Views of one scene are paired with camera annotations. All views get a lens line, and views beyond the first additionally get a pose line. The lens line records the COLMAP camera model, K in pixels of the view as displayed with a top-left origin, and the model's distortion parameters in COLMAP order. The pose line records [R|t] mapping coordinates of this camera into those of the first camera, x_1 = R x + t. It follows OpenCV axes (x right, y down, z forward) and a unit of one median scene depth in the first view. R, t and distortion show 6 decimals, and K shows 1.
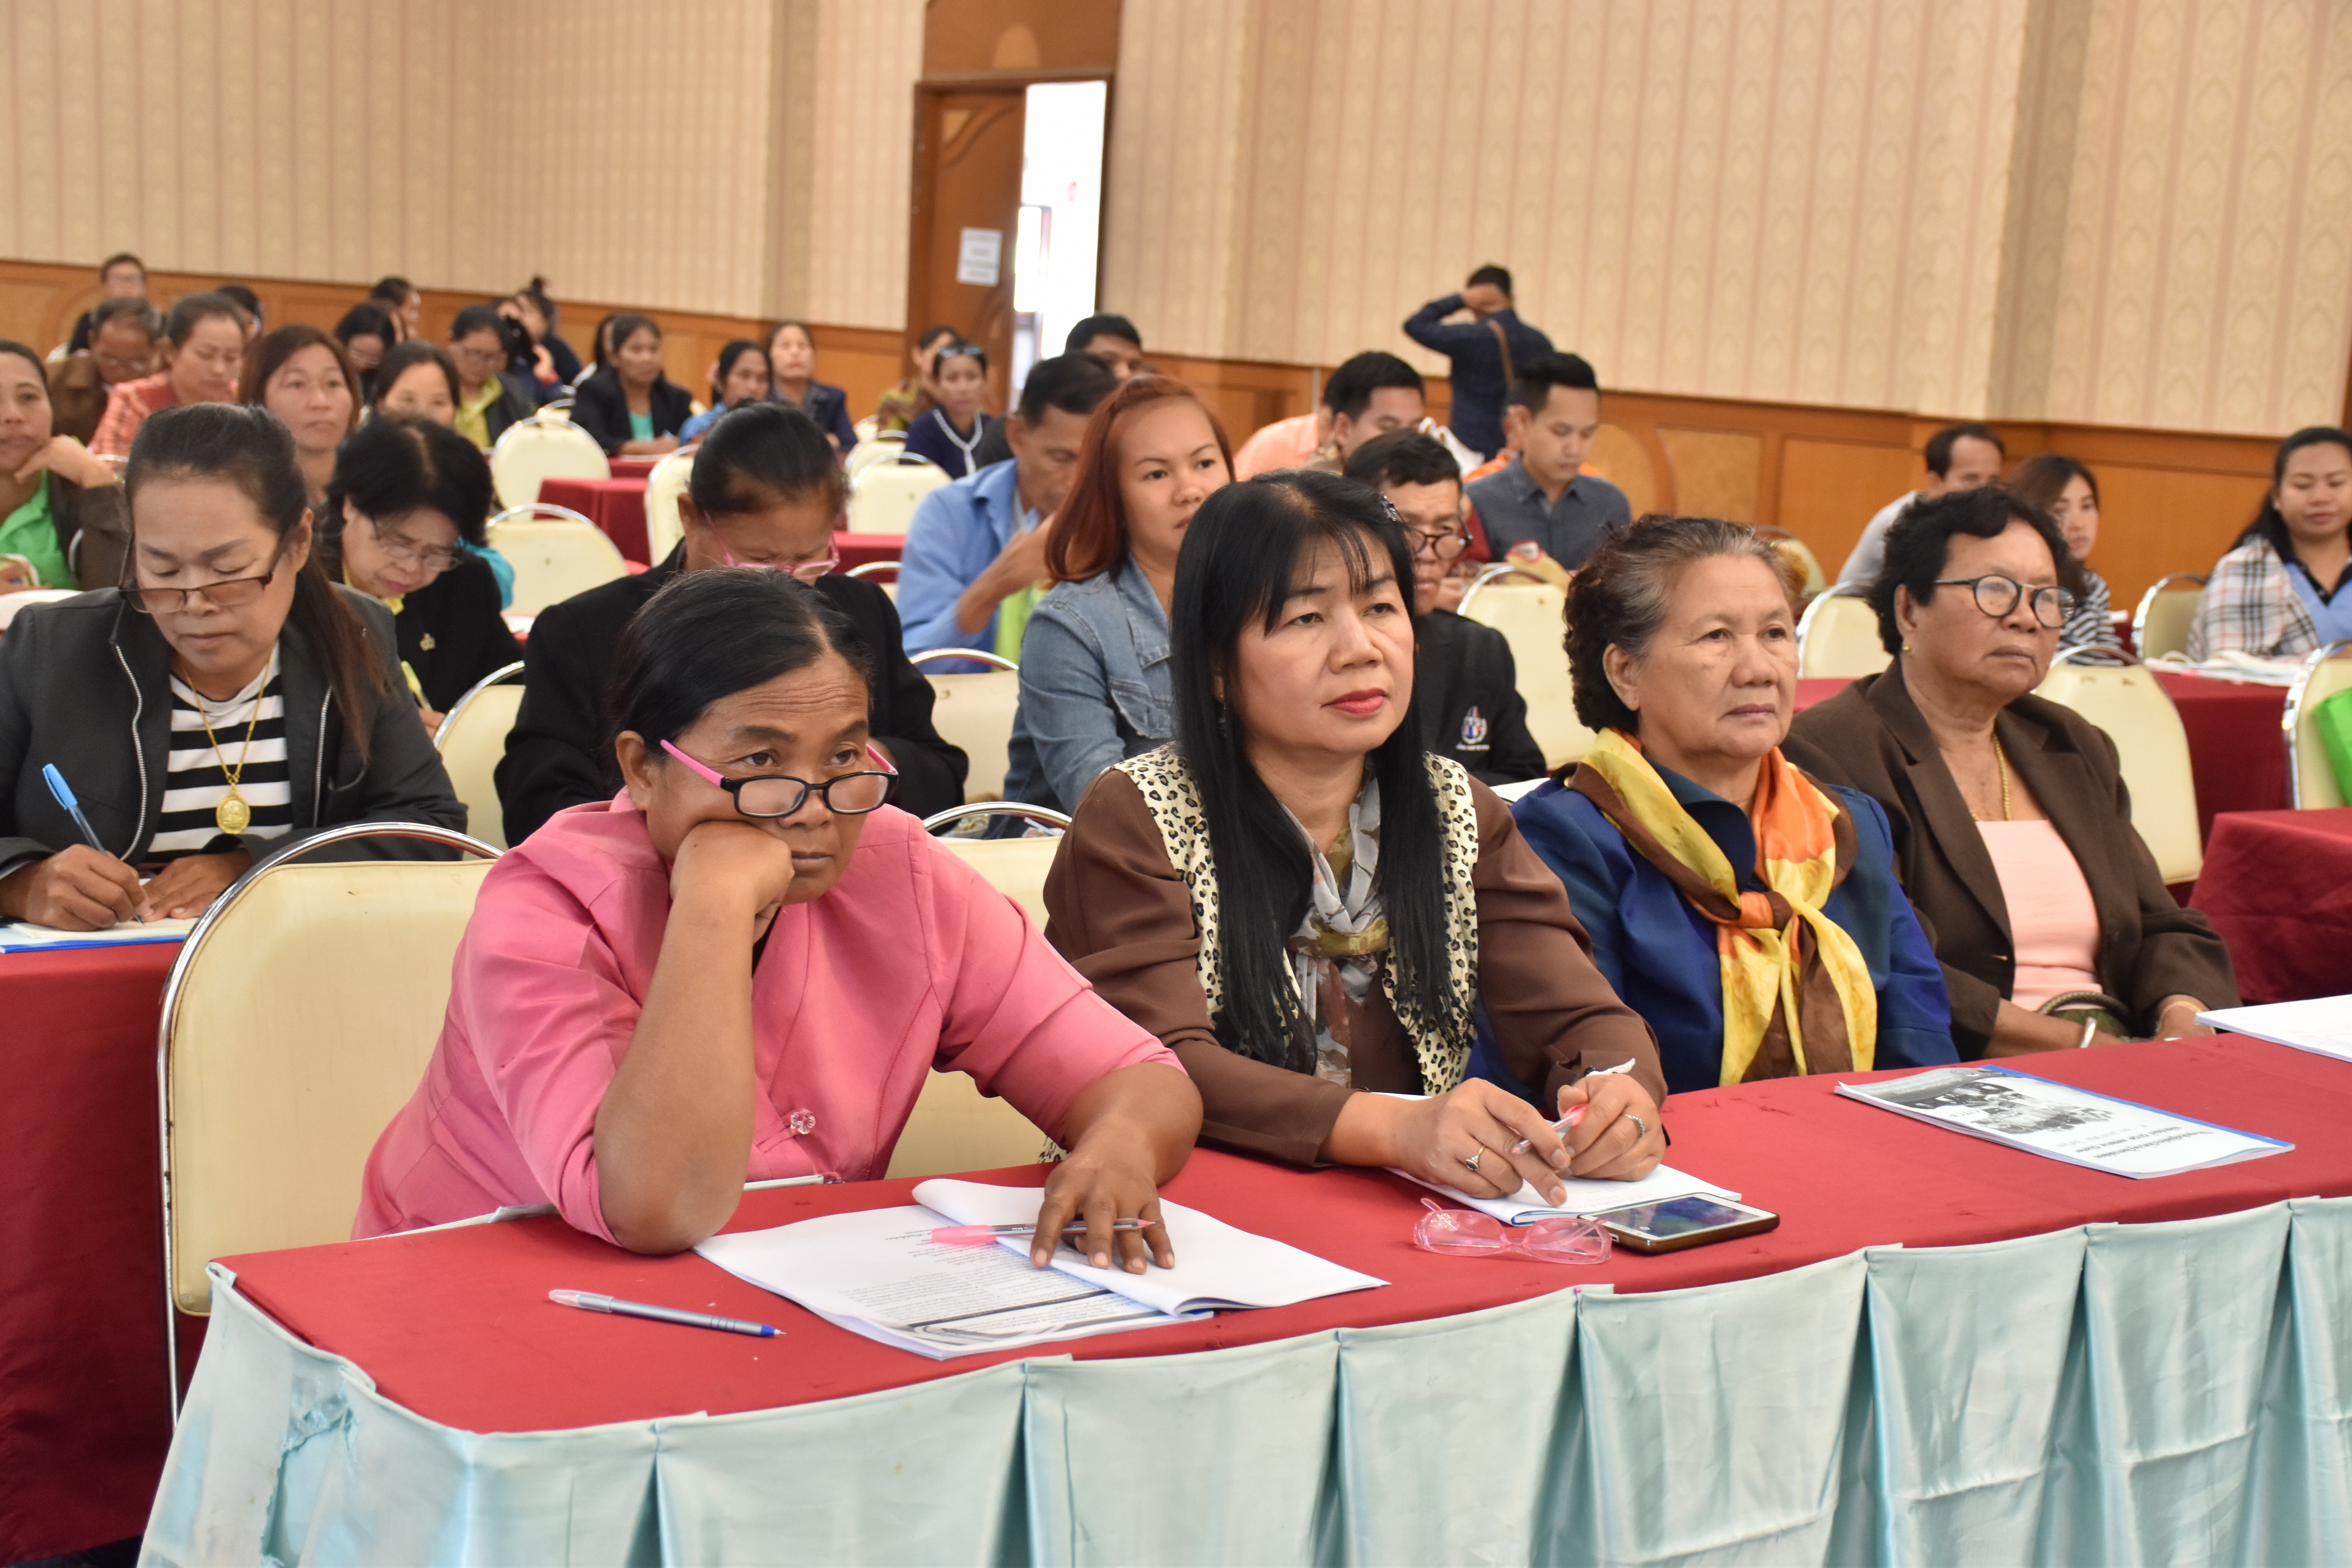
lens RADIAL K [[3366.0, 0, 1181.7], [0, 3366.0, 800.3], [0, 0, 1]] dist [0.238395, 0.000000]
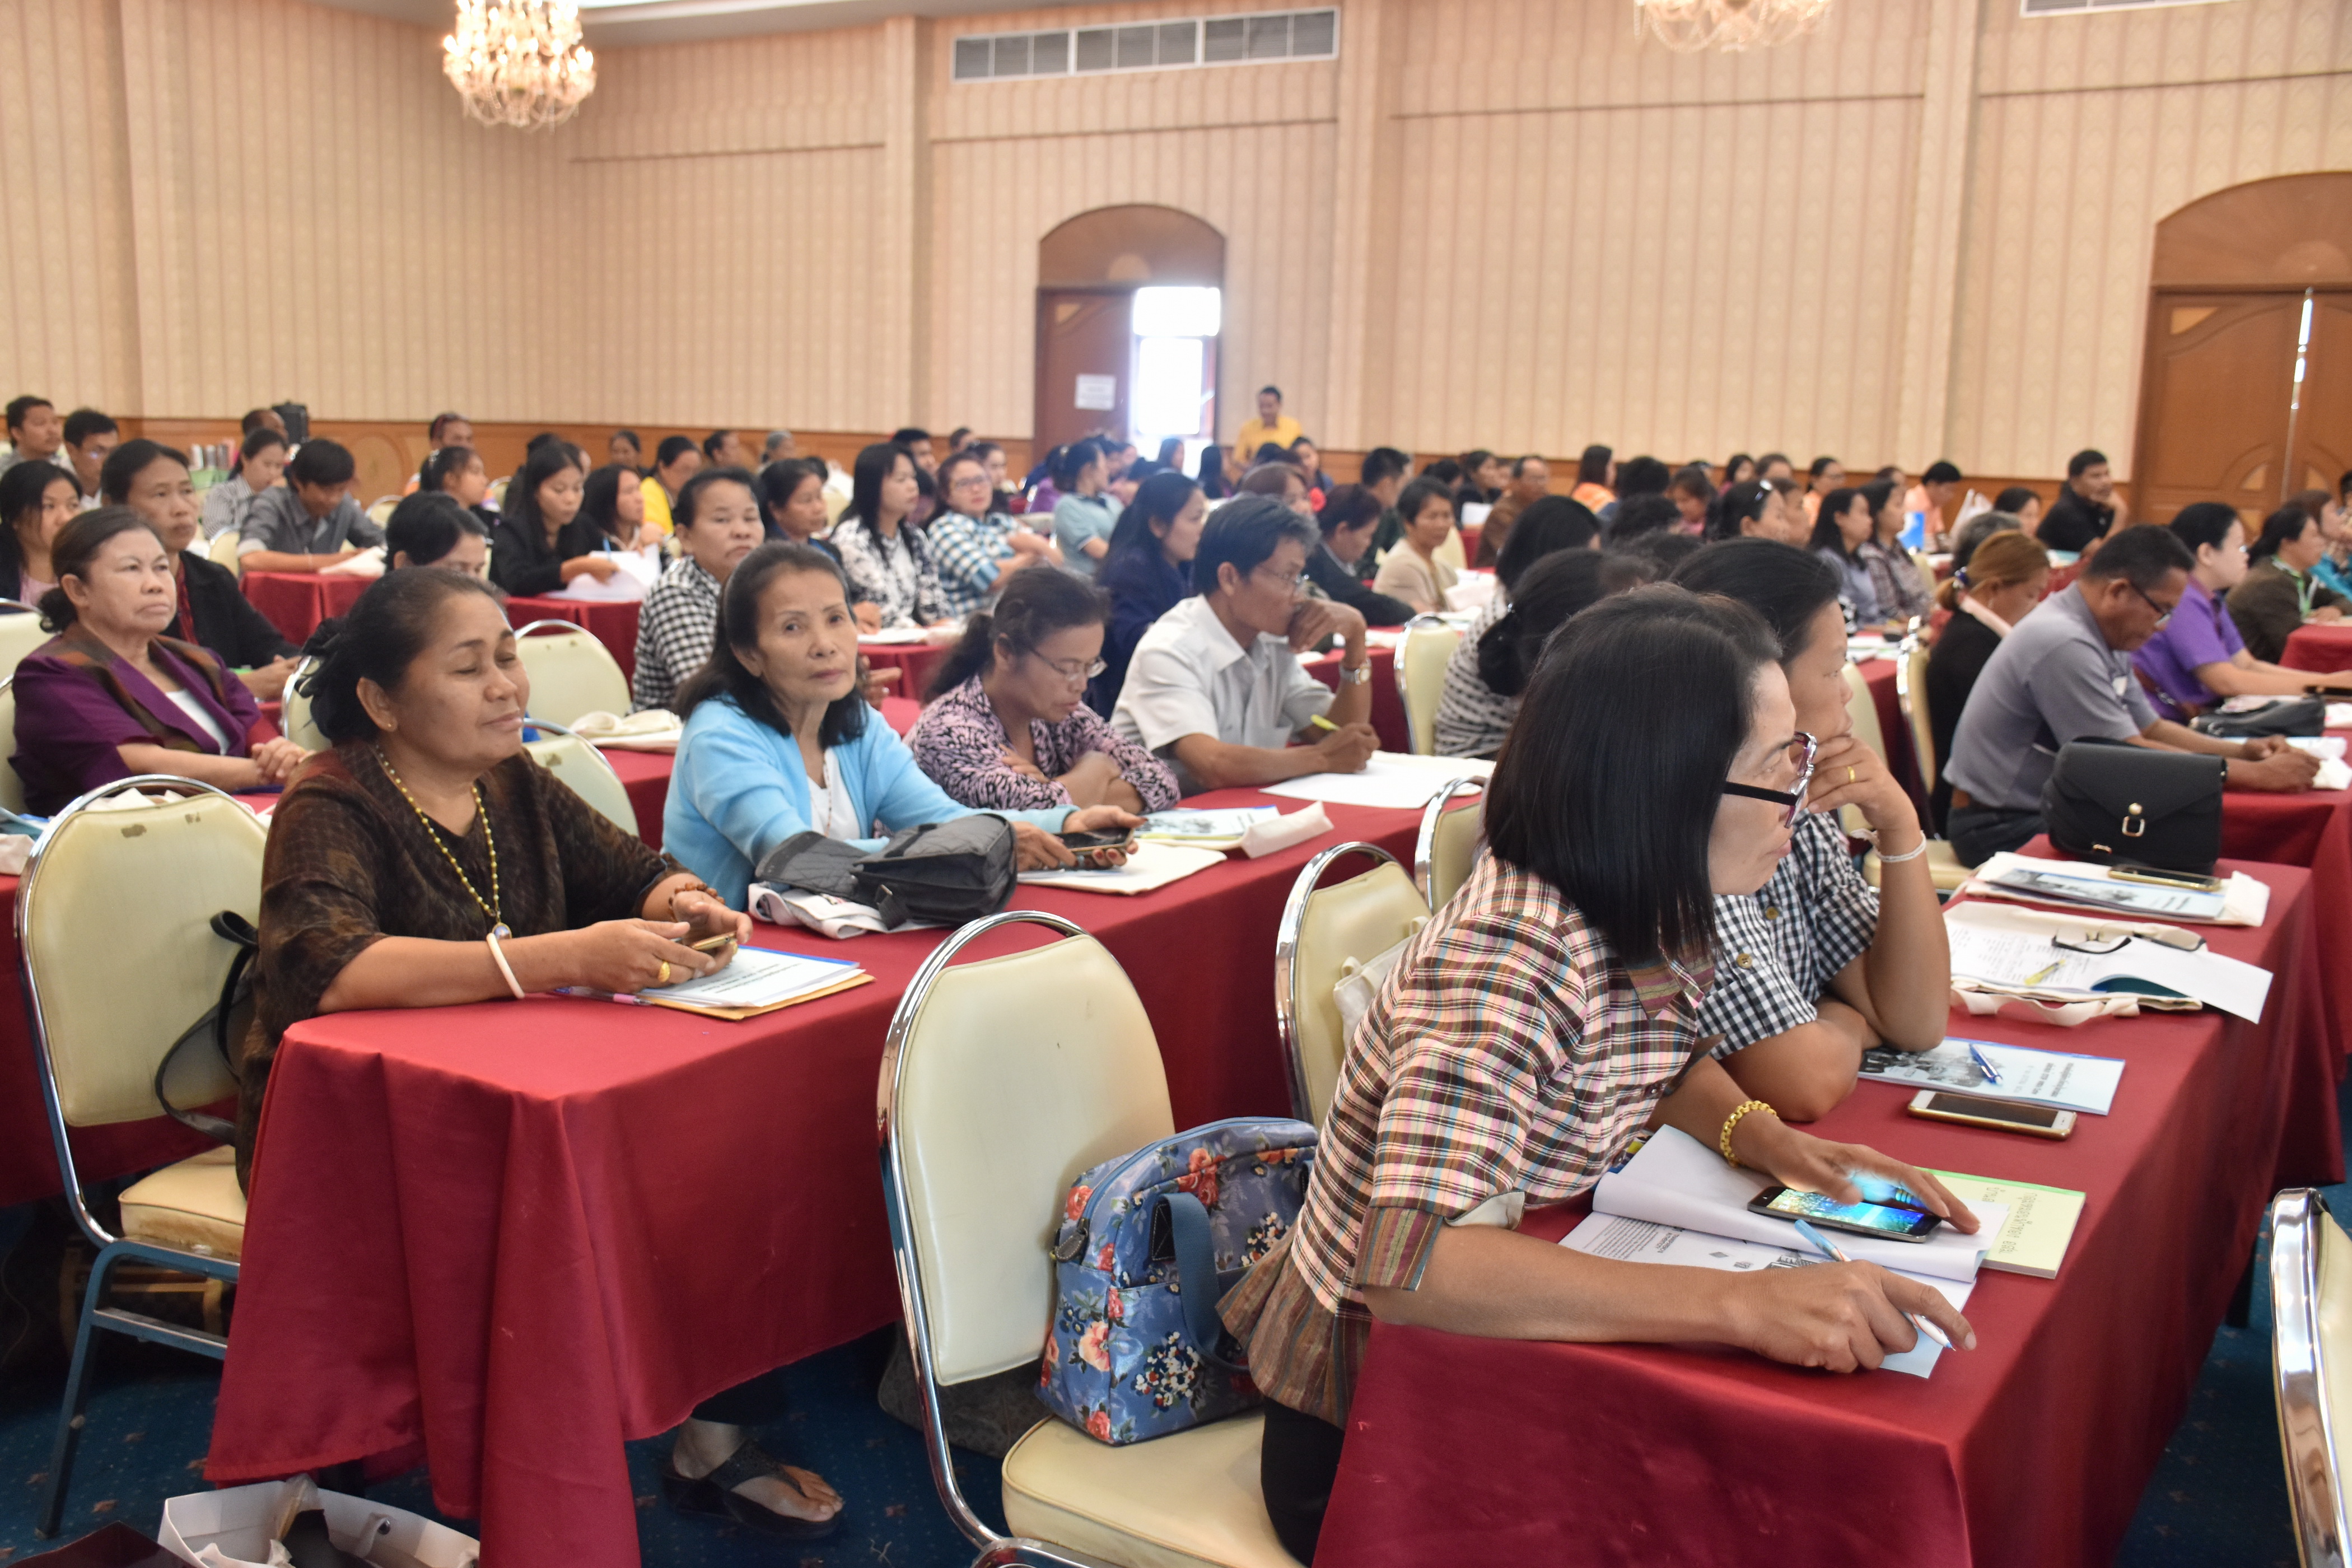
lens RADIAL K [[2286.0, 0, 1176.7], [0, 2286.0, 819.1], [0, 0, 1]] dist [-0.019151, 0.000000]
pose [[0.920919, -0.100661, 0.376532, -0.447242], [0.082472, 0.994526, 0.064163, -0.021484], [-0.380929, -0.028036, 0.924179, -0.045055]]
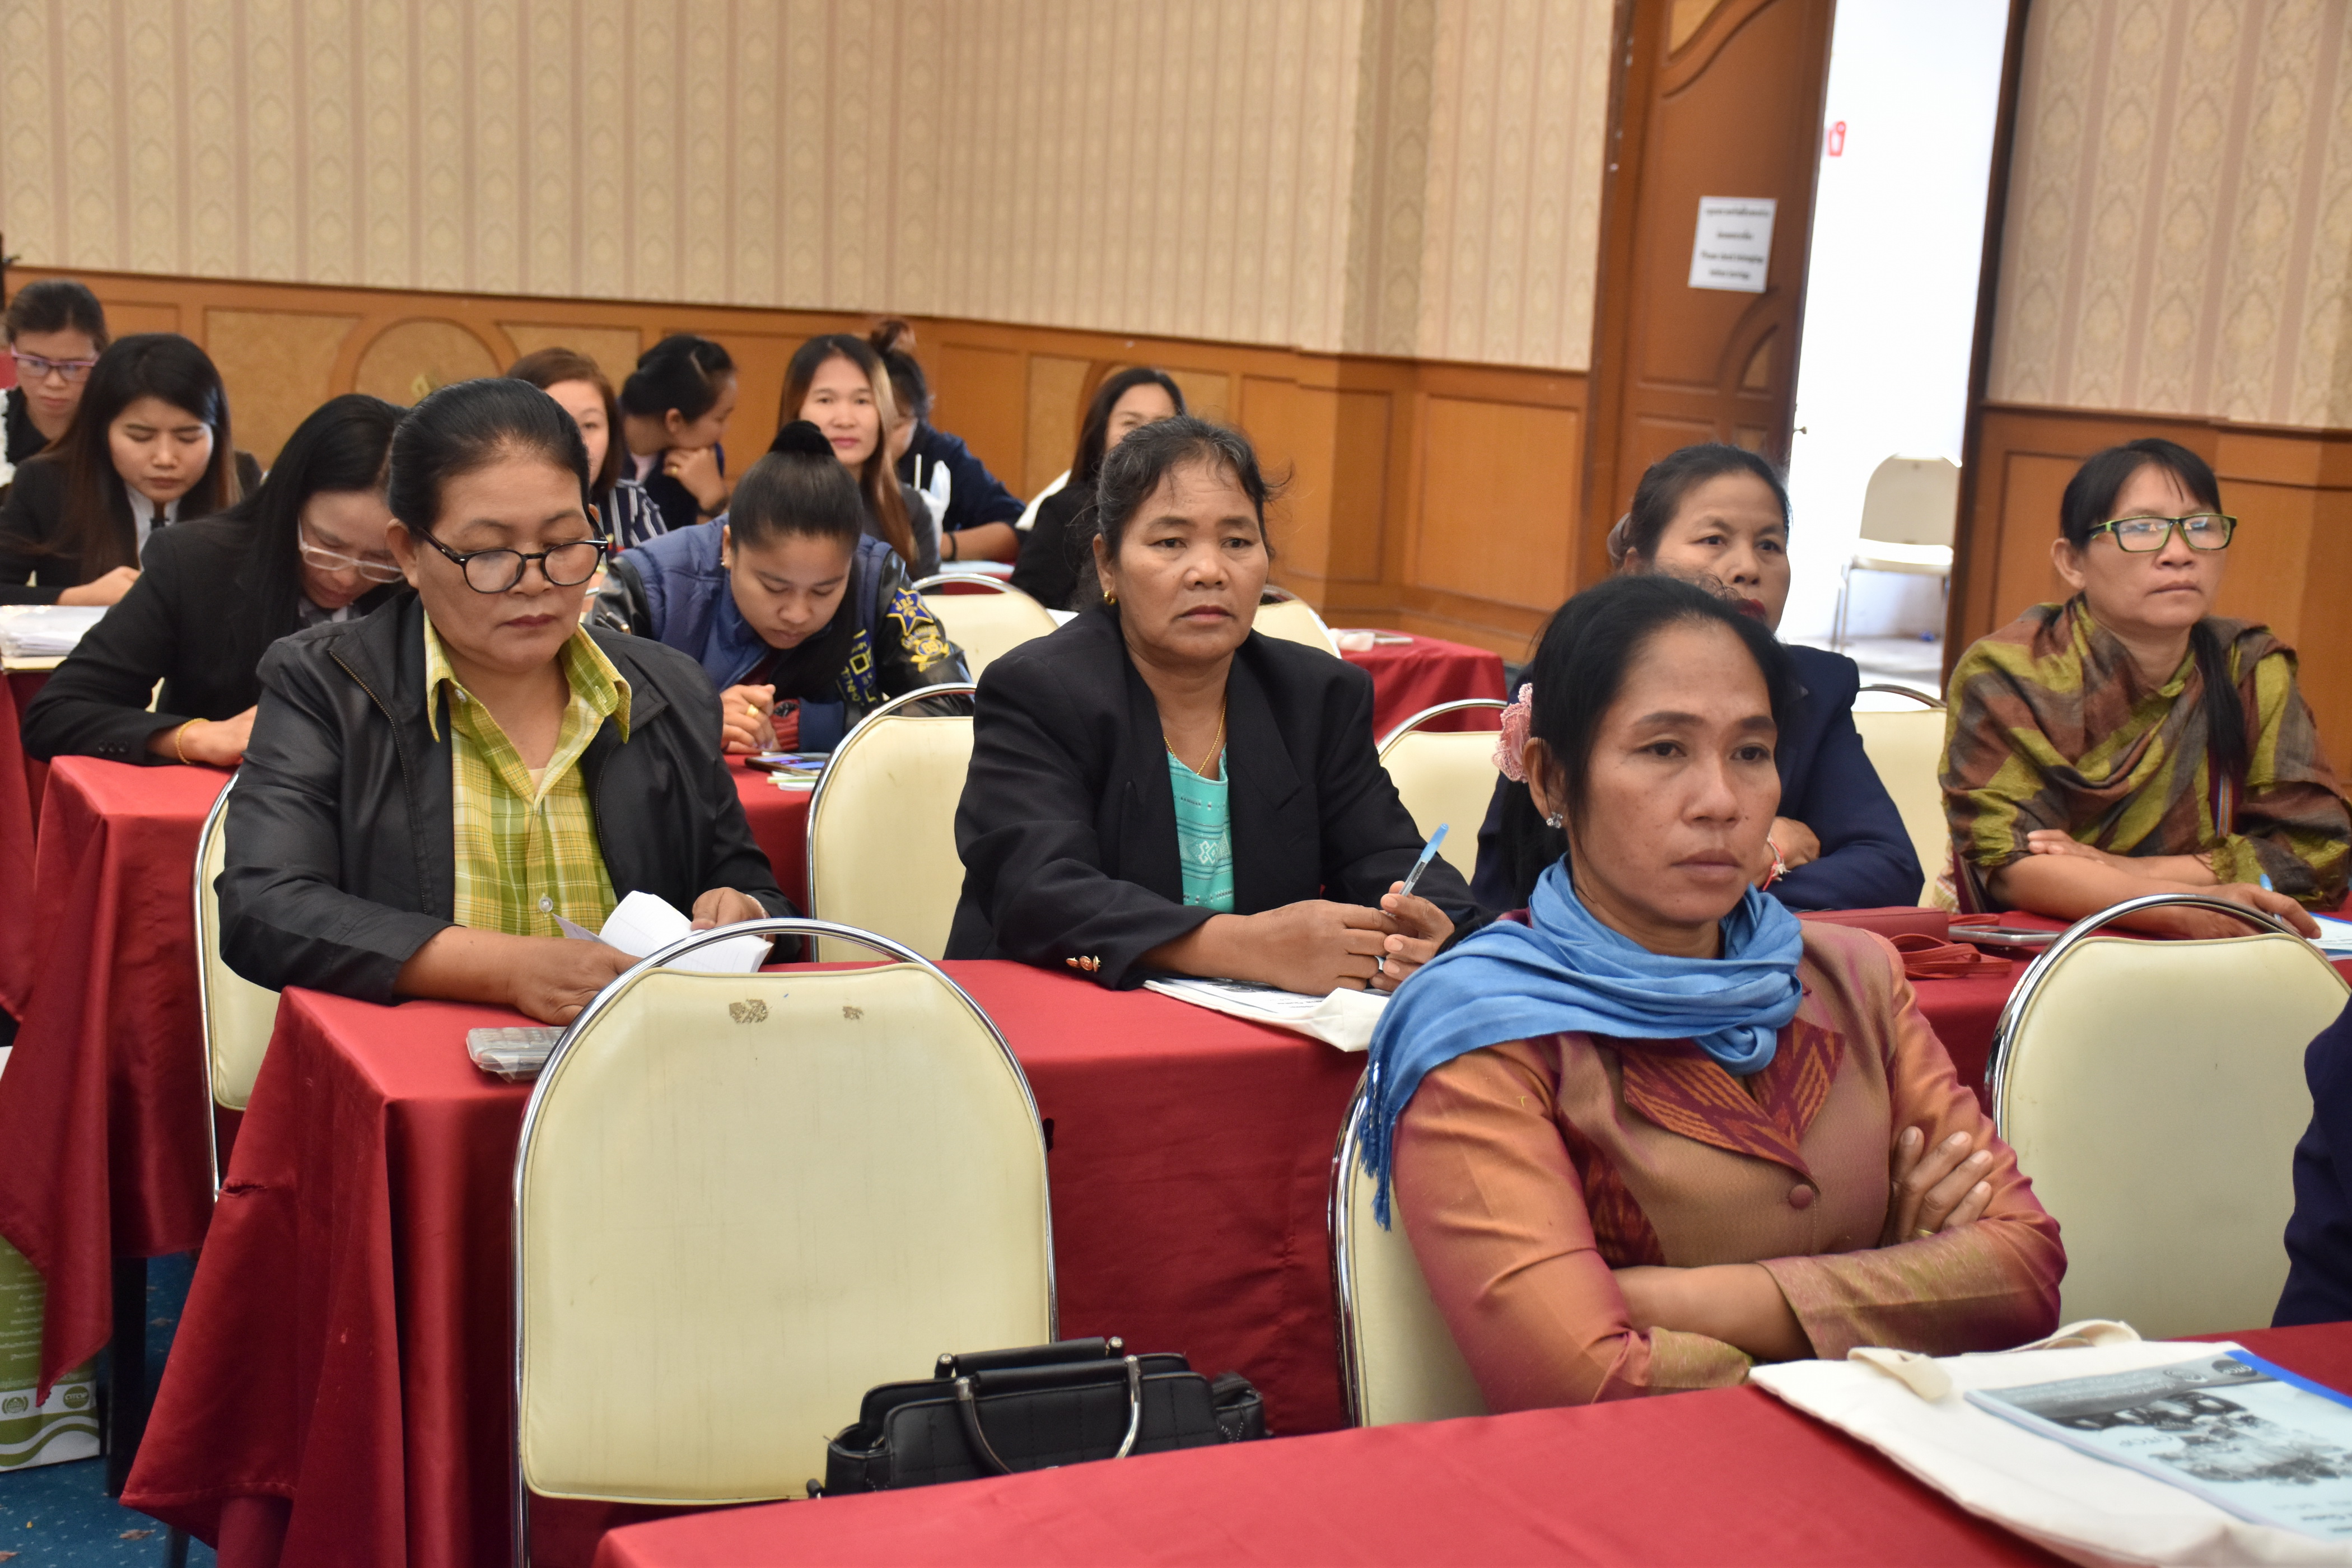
lens RADIAL K [[3366.0, 0, 1139.7], [0, 3366.0, 773.9], [0, 0, 1]] dist [0.238395, 0.000000]
pose [[0.987947, 0.011491, -0.154366, -0.066037], [-0.012560, 0.999903, -0.005950, -0.062425], [0.154282, 0.007818, 0.987996, 0.392916]]
